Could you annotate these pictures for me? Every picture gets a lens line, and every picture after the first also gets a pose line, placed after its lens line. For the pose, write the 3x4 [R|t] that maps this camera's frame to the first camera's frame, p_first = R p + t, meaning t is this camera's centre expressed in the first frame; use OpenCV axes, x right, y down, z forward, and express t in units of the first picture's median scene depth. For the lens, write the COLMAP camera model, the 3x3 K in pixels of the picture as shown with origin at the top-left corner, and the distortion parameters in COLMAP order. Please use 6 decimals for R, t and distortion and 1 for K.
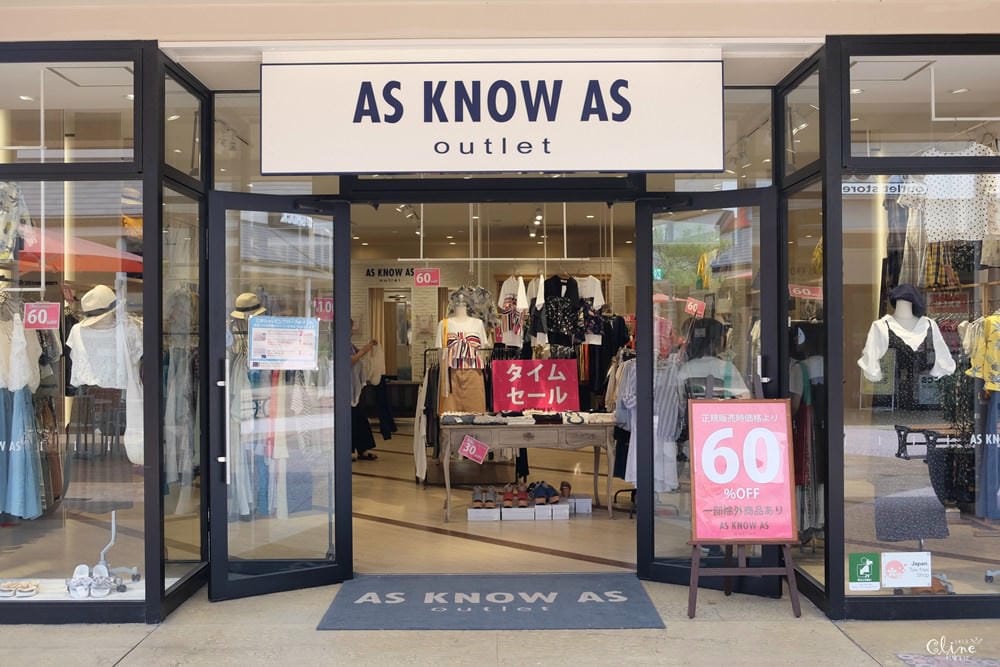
lens RADIAL K [[1072.5, 0, 504.1], [0, 1072.5, 331.4], [0, 0, 1]] dist [-0.020563, 0.000000]
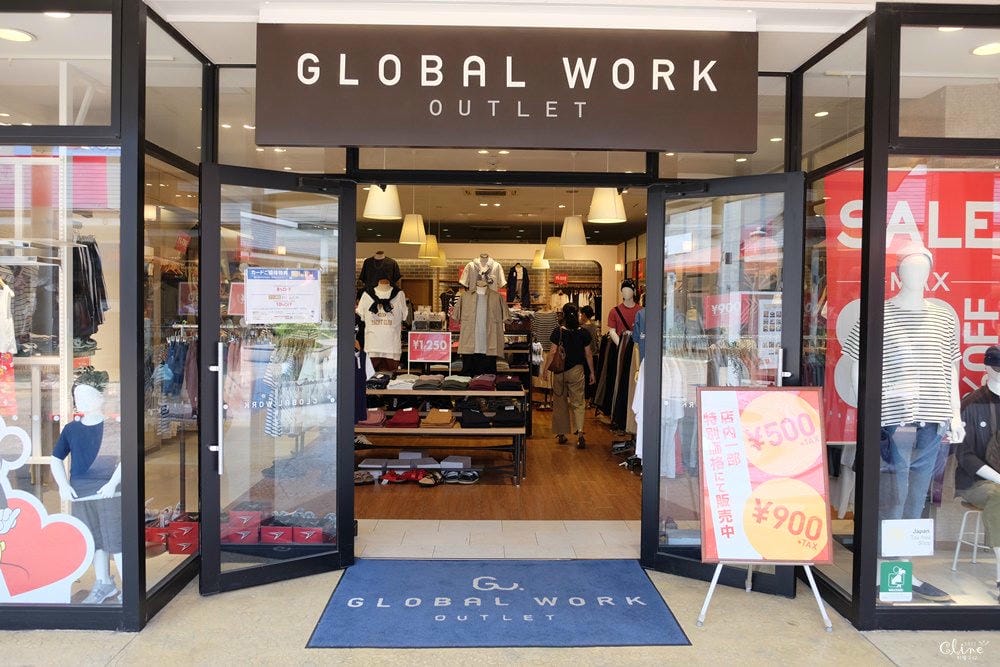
lens RADIAL K [[773.4, 0, 503.3], [0, 773.4, 324.4], [0, 0, 1]] dist [-0.031405, -0.000278]
pose [[0.999692, 0.017411, 0.017692, -0.022024], [-0.017862, 0.999512, 0.025640, -0.012102], [-0.017237, -0.025948, 0.999515, 0.319073]]
